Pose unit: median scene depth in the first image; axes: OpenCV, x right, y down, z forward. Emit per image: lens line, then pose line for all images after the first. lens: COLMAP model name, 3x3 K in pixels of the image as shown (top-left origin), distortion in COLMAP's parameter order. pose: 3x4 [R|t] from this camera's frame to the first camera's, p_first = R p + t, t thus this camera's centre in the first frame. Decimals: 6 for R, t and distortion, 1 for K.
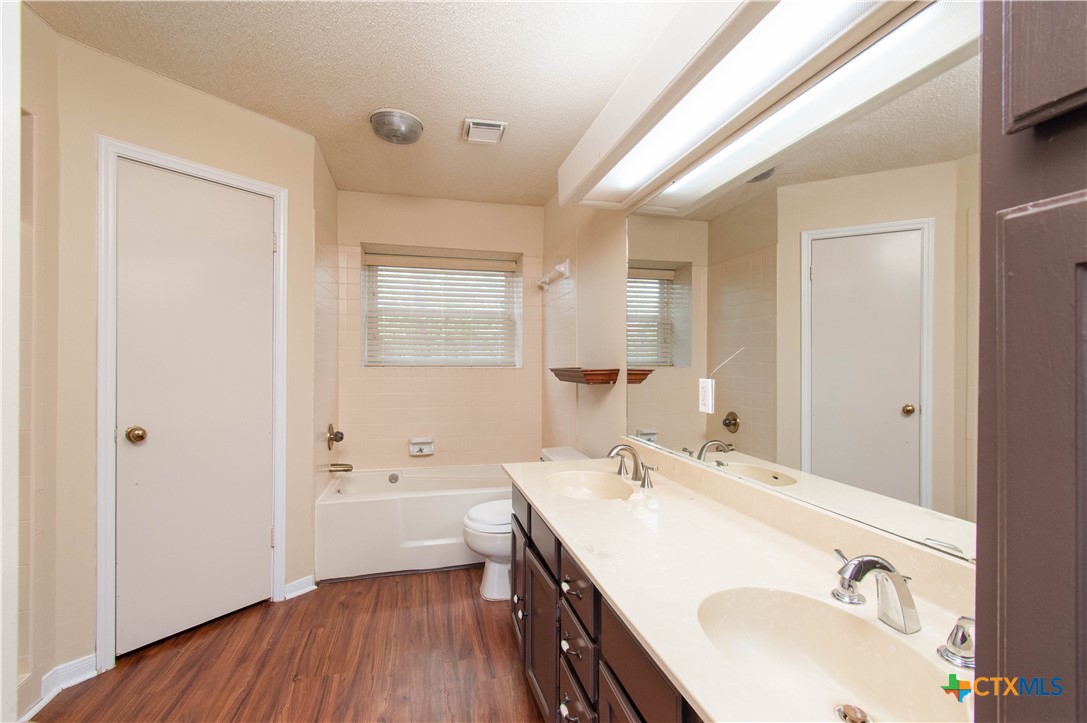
lens RADIAL K [[487.3, 0, 545.4], [0, 487.3, 358.6], [0, 0, 1]] dist [0.003215, -0.000841]
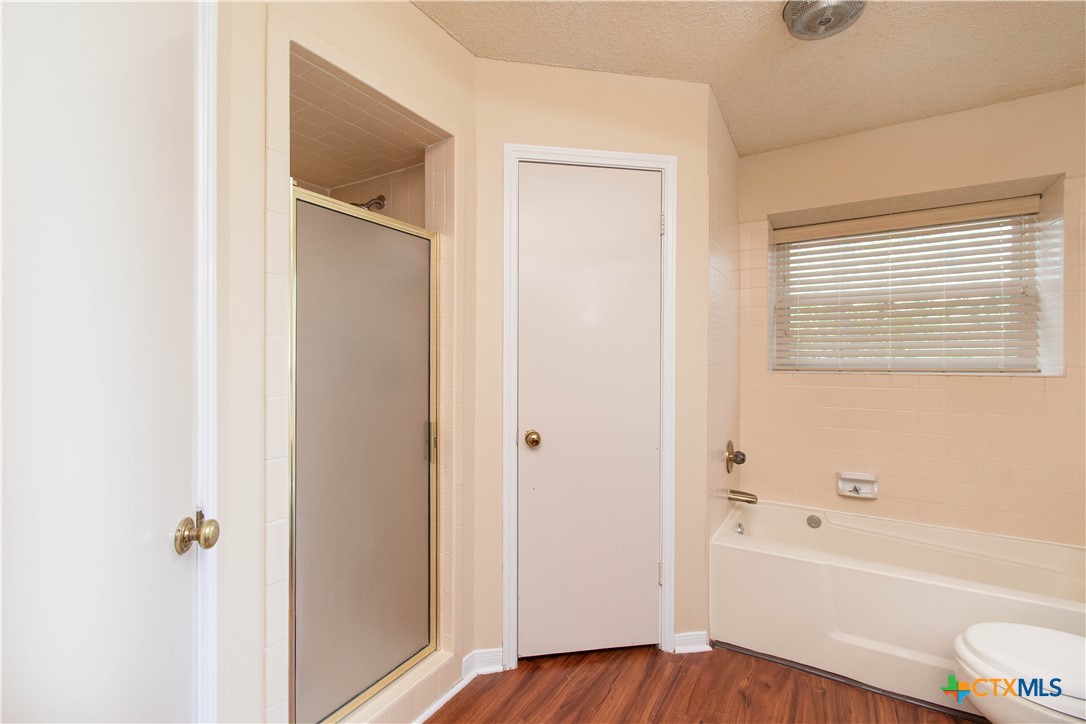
lens RADIAL K [[486.9, 0, 544.9], [0, 486.9, 359.2], [0, 0, 1]] dist [0.003215, -0.000841]
pose [[0.701459, -0.002901, -0.712704, -0.090198], [0.001877, 0.999996, -0.002223, -0.001324], [0.712708, 0.000222, 0.701461, 0.244618]]
